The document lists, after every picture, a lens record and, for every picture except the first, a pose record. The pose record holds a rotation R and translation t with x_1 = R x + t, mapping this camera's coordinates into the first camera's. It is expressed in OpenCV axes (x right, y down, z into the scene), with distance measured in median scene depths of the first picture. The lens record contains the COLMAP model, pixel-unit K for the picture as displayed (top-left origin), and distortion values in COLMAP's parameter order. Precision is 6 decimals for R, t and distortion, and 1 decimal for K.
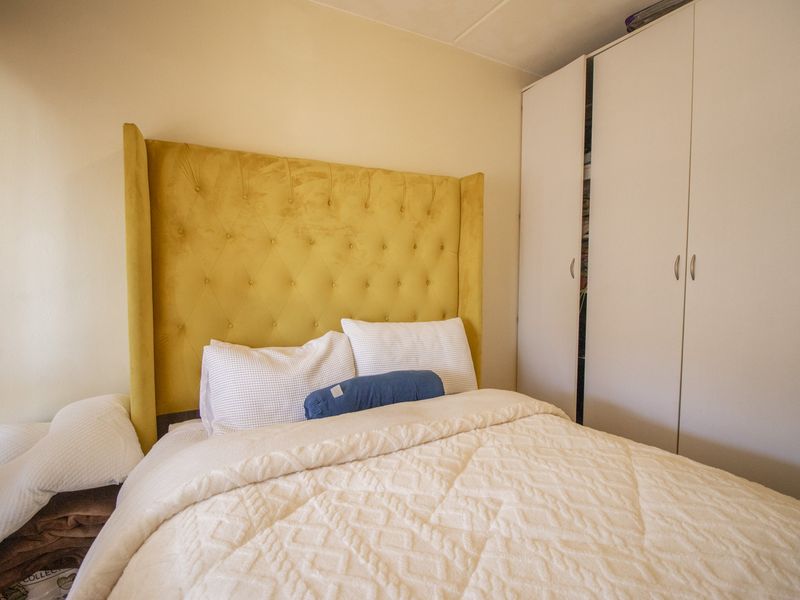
lens RADIAL K [[415.9, 0, 400.6], [0, 415.9, 296.4], [0, 0, 1]] dist [0.001041, -0.016312]
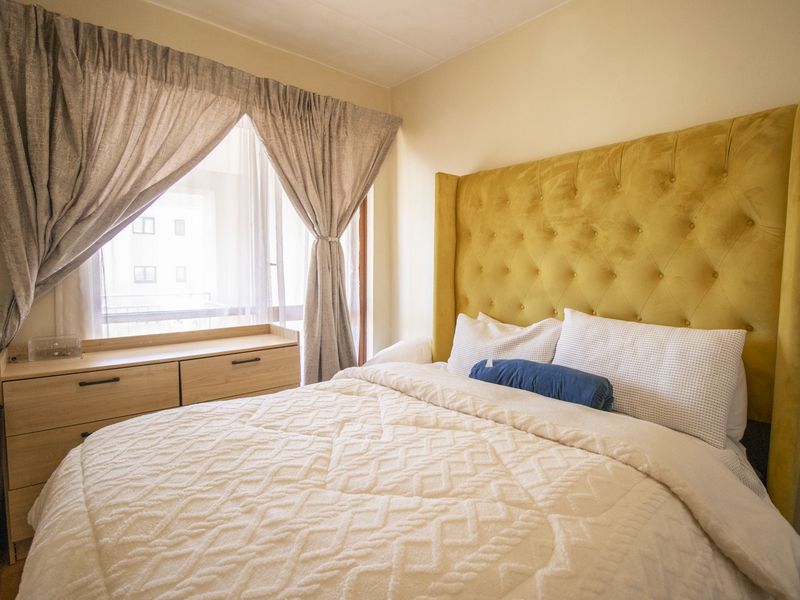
lens RADIAL K [[415.9, 0, 400.6], [0, 415.9, 296.4], [0, 0, 1]] dist [0.001041, -0.016312]
pose [[0.229663, 0.066067, -0.971025, 0.739027], [-0.058466, 0.996828, 0.053995, -0.005549], [0.971513, 0.044372, 0.232797, 0.385826]]
